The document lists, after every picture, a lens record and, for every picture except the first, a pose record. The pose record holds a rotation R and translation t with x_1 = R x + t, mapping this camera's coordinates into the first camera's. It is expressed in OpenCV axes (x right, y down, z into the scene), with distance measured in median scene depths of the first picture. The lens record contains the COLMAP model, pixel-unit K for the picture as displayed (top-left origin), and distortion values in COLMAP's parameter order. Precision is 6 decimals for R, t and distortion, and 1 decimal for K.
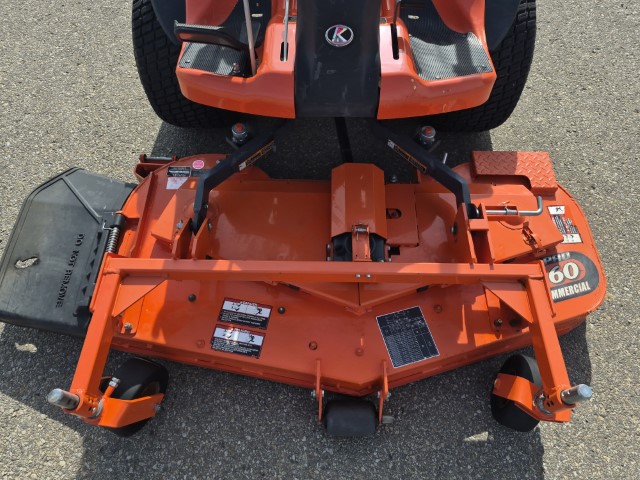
lens RADIAL K [[438.3, 0, 321.8], [0, 438.3, 239.7], [0, 0, 1]] dist [0.055679, -0.051349]
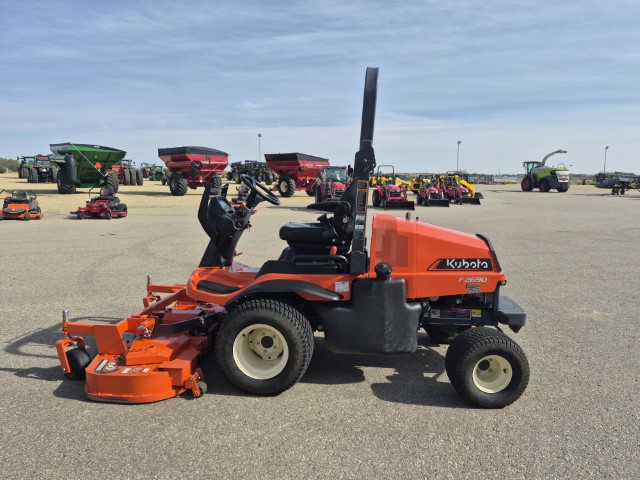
lens RADIAL K [[438.3, 0, 321.8], [0, 438.3, 239.7], [0, 0, 1]] dist [0.055679, -0.051349]
pose [[-0.096365, 0.099521, -0.990358, 2.479318], [-0.875236, 0.465358, 0.131927, -1.320317], [0.474000, 0.879510, 0.042260, 0.941105]]
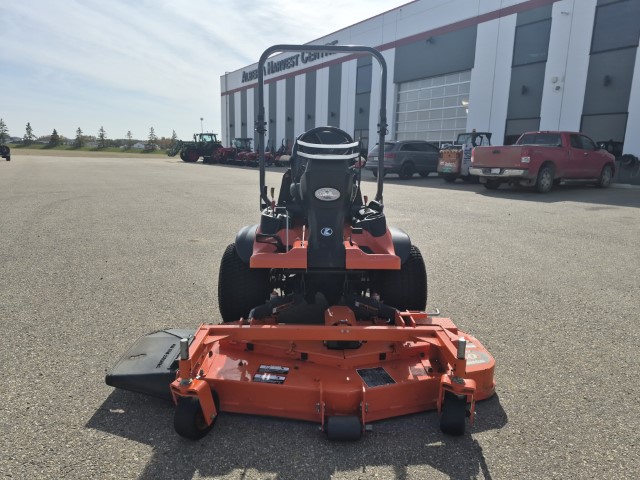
lens RADIAL K [[444.2, 0, 321.6], [0, 444.2, 234.5], [0, 0, 1]] dist [0.016276, -0.002993]
pose [[0.999395, -0.001903, 0.034732, -0.056913], [0.027987, 0.636899, -0.770439, 1.125779], [-0.020655, 0.770945, 0.636566, -0.418704]]
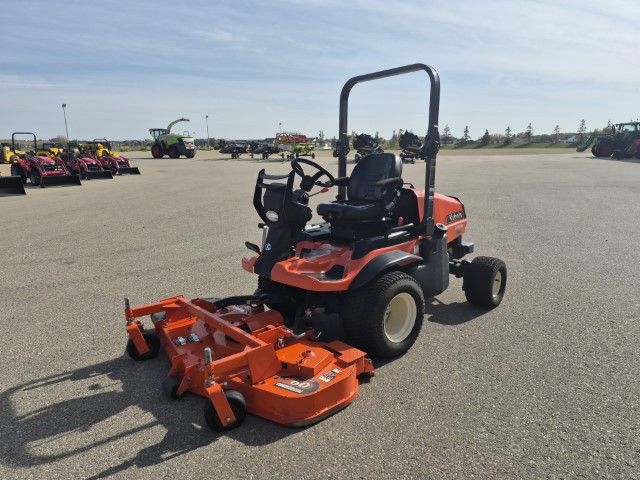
lens RADIAL K [[438.3, 0, 321.8], [0, 438.3, 239.7], [0, 0, 1]] dist [0.055679, -0.051349]
pose [[0.659762, 0.112966, -0.742935, 1.930803], [-0.635813, 0.610902, -0.471742, 0.517821], [0.400570, 0.783605, 0.474875, -0.212019]]
